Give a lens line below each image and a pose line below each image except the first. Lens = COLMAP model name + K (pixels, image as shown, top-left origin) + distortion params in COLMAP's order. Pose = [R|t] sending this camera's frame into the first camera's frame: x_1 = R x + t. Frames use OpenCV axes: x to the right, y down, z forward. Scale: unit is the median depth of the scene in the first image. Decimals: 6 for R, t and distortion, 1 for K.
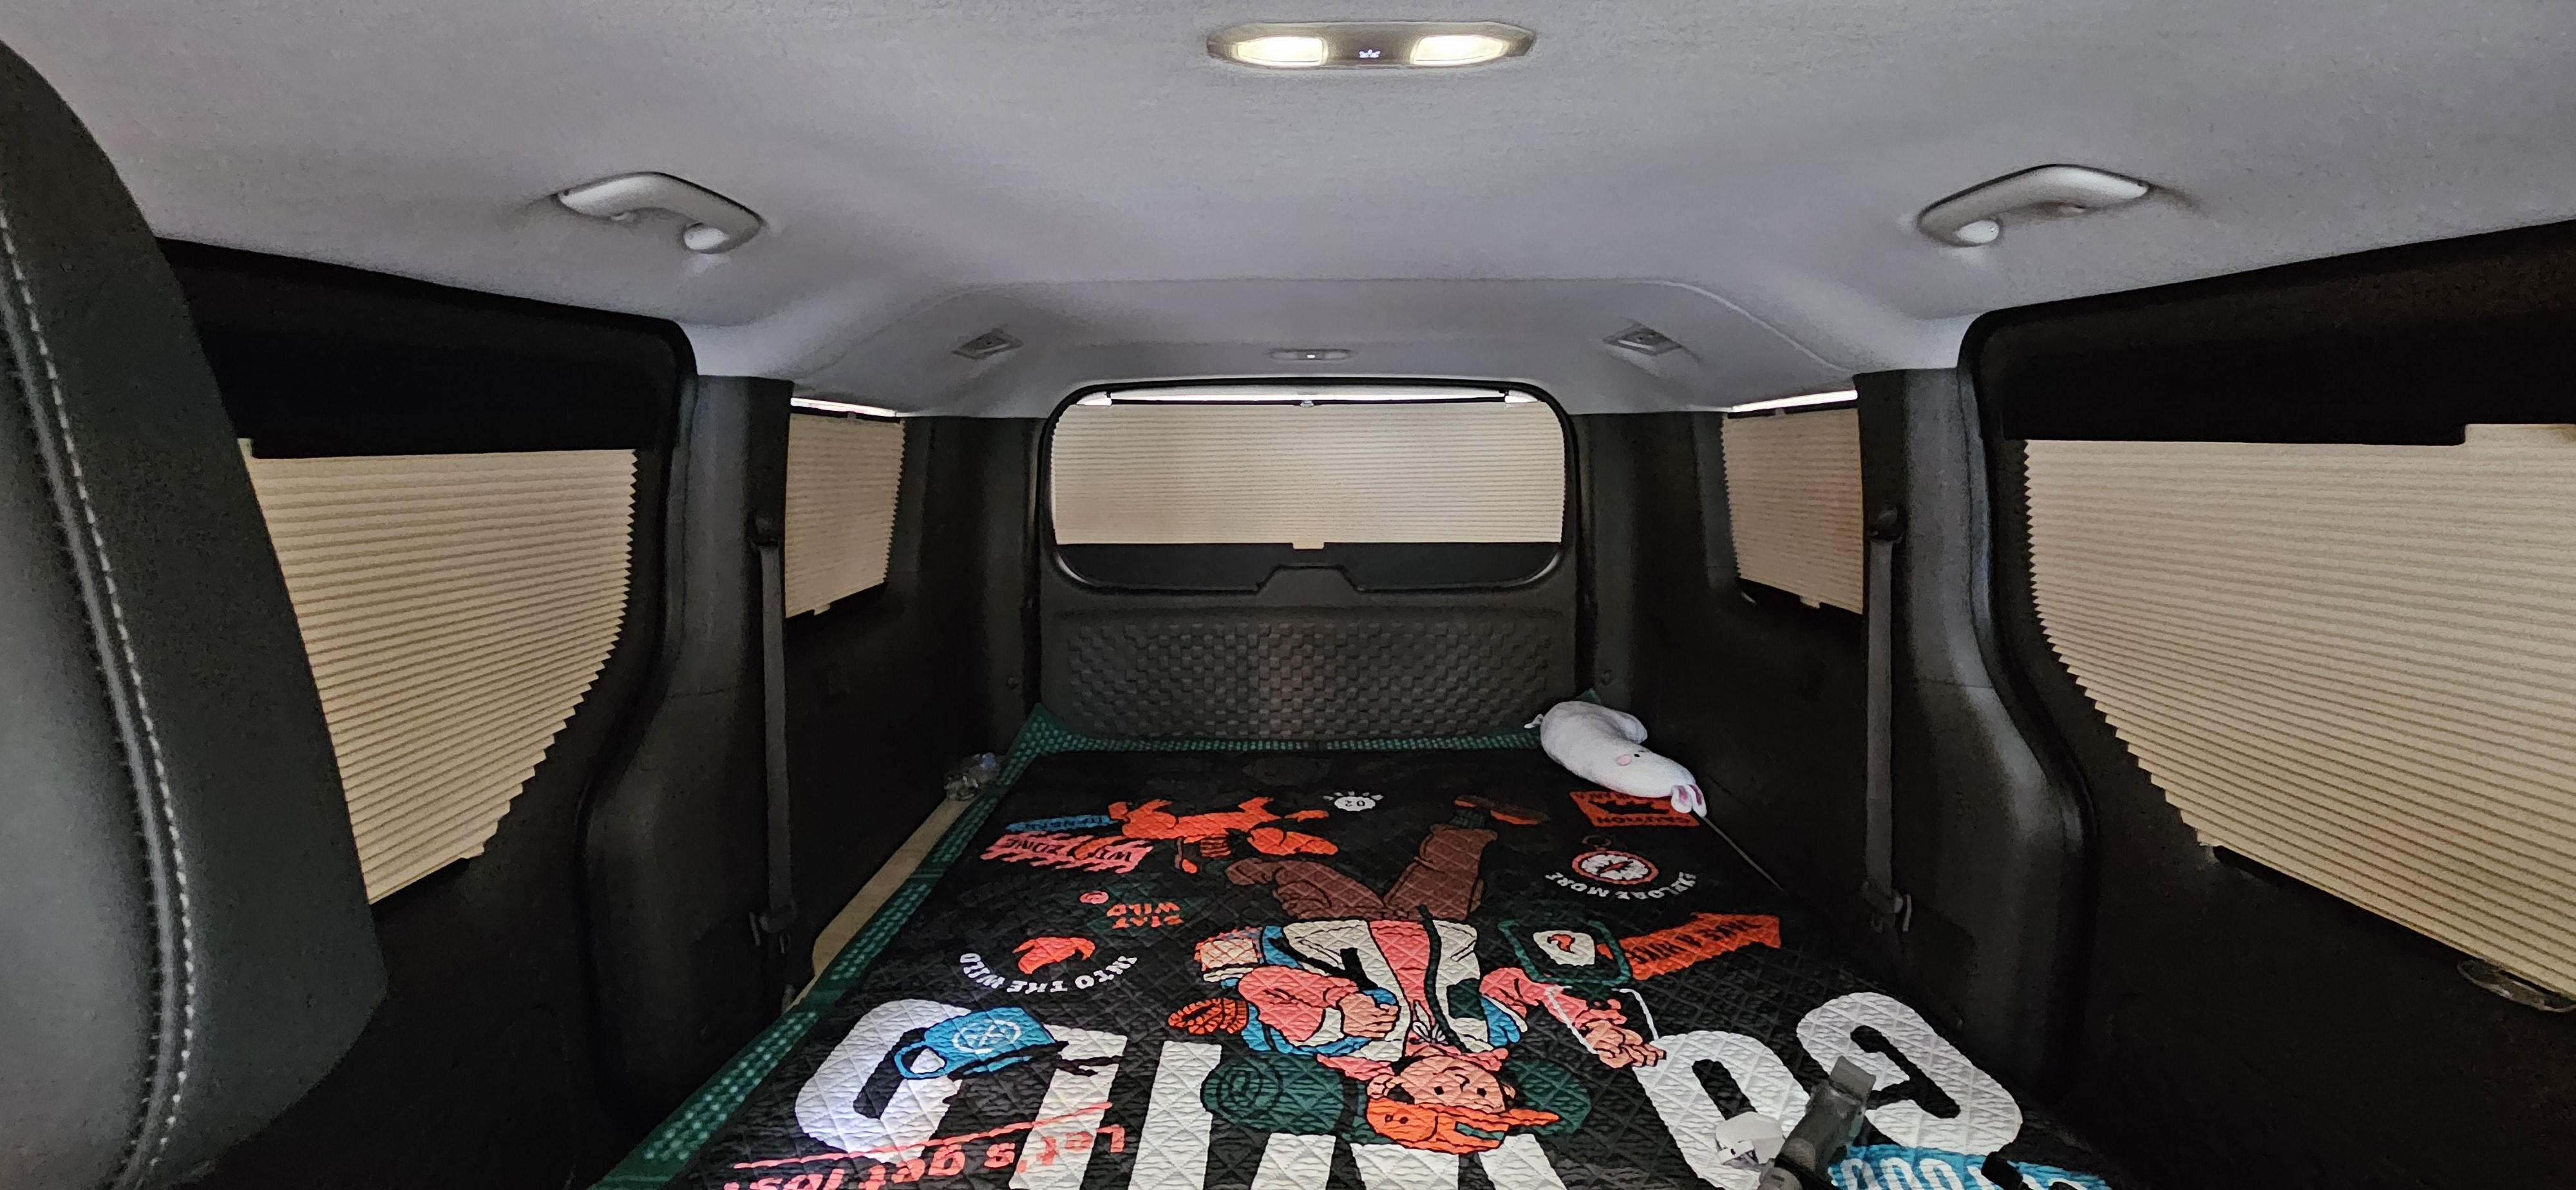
lens RADIAL K [[1038.4, 0, 1271.1], [0, 1038.4, 600.6], [0, 0, 1]] dist [-0.003895, -0.000500]
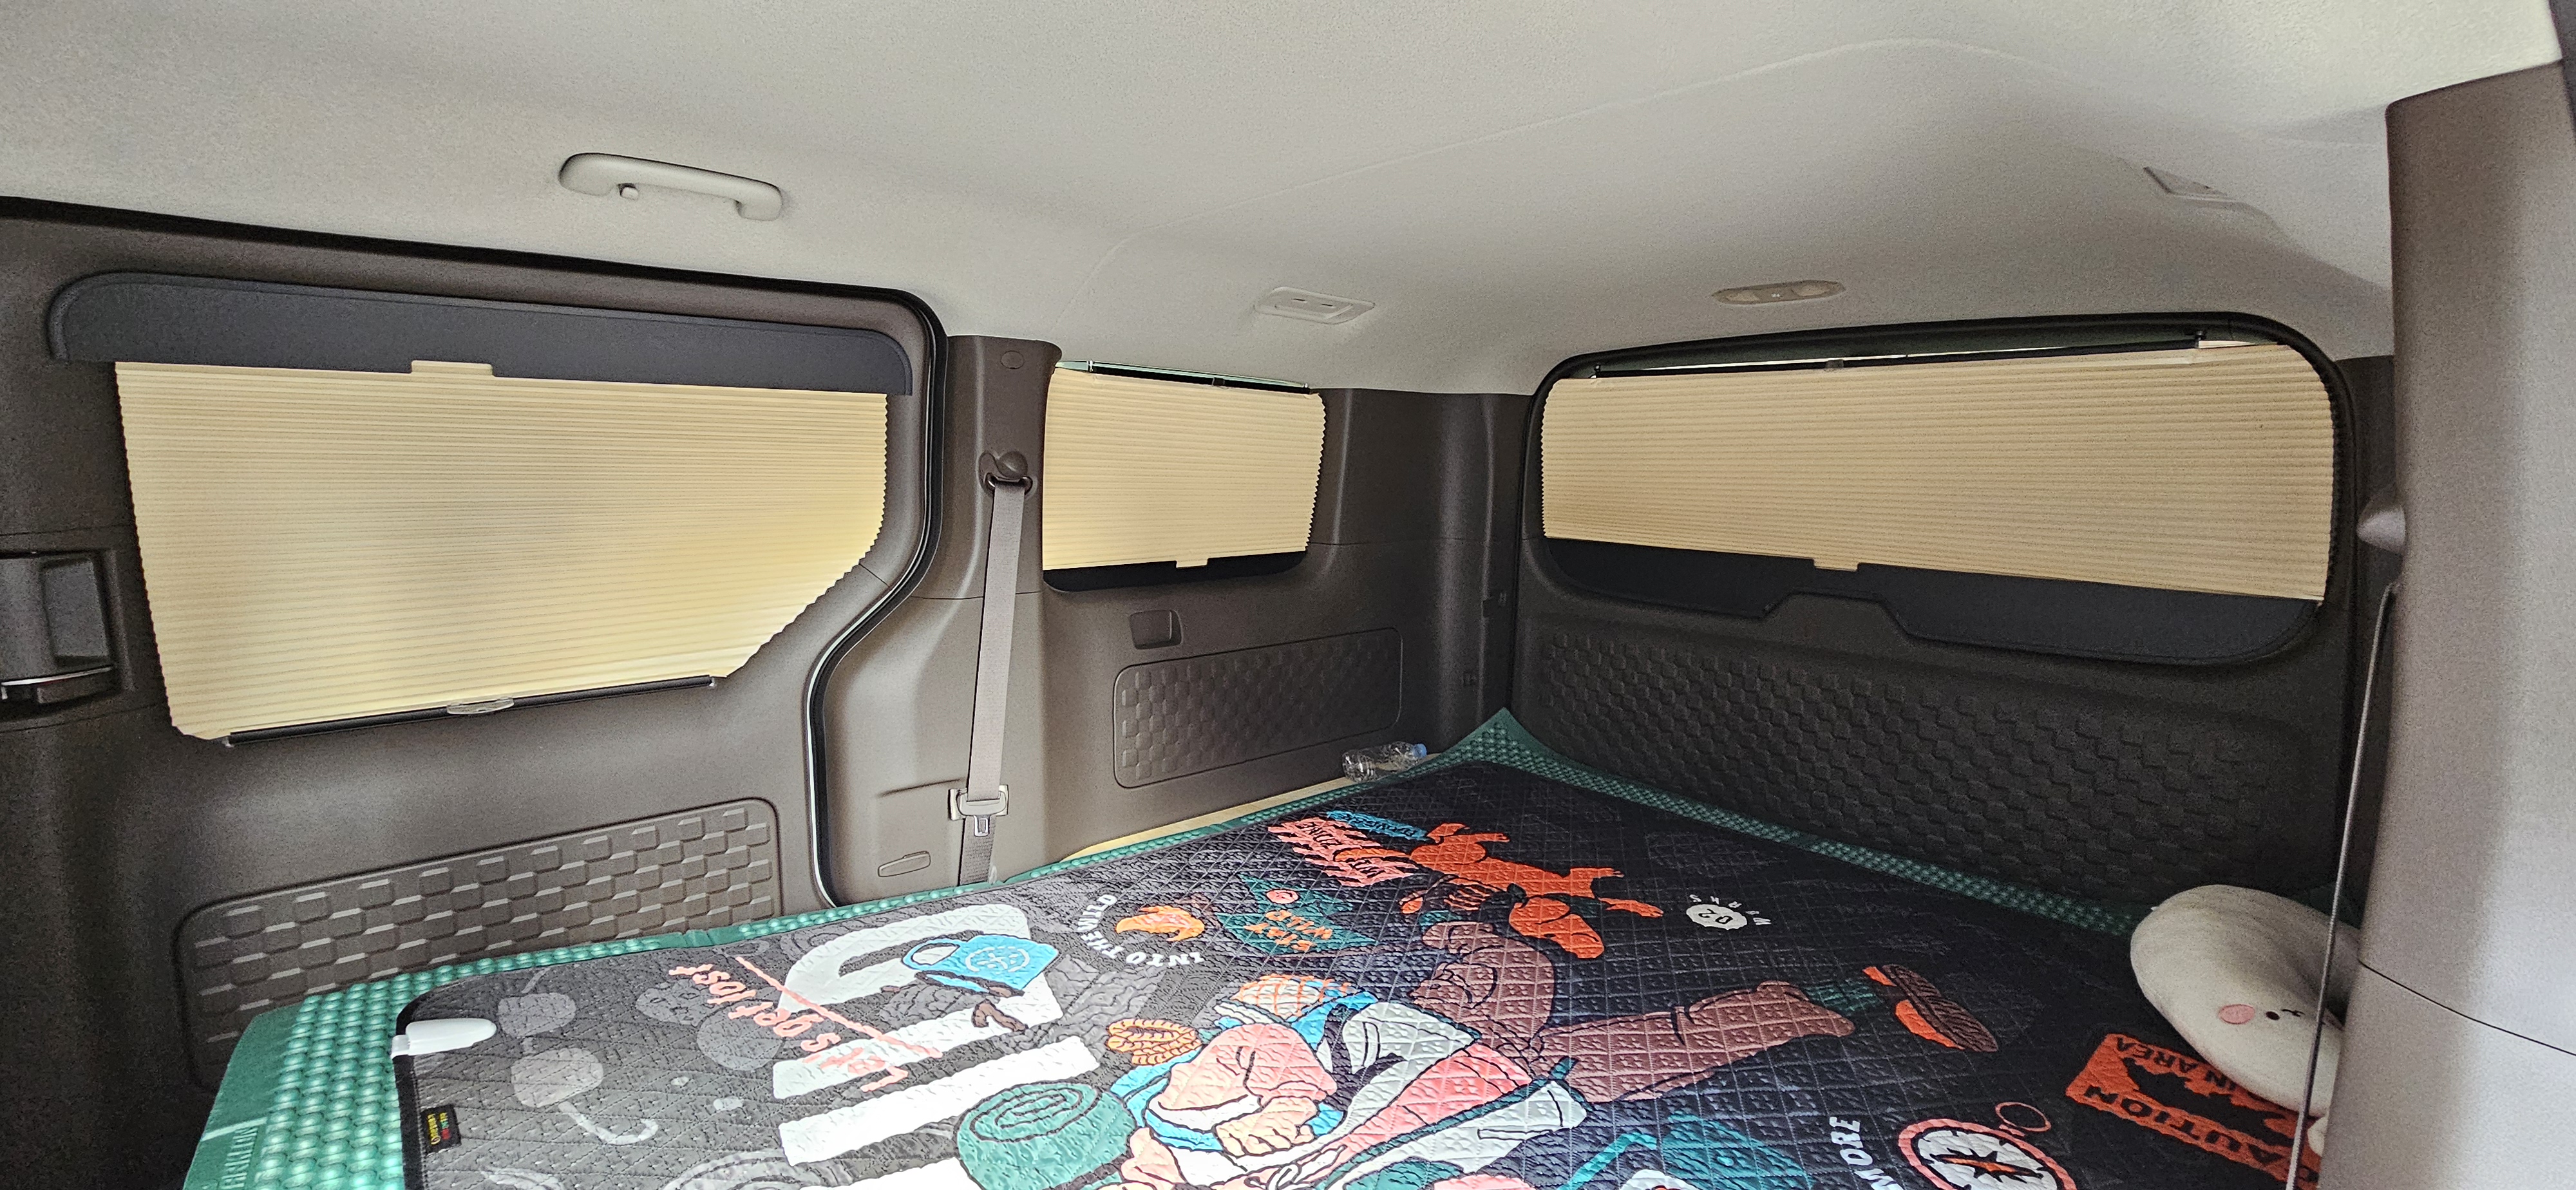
lens RADIAL K [[1038.4, 0, 1273.9], [0, 1038.4, 601.4], [0, 0, 1]] dist [-0.003895, -0.000500]
pose [[0.672450, 0.124338, -0.729623, 0.543202], [-0.133633, 0.989984, 0.045546, -0.015662], [0.727978, 0.066874, 0.682331, 0.411012]]
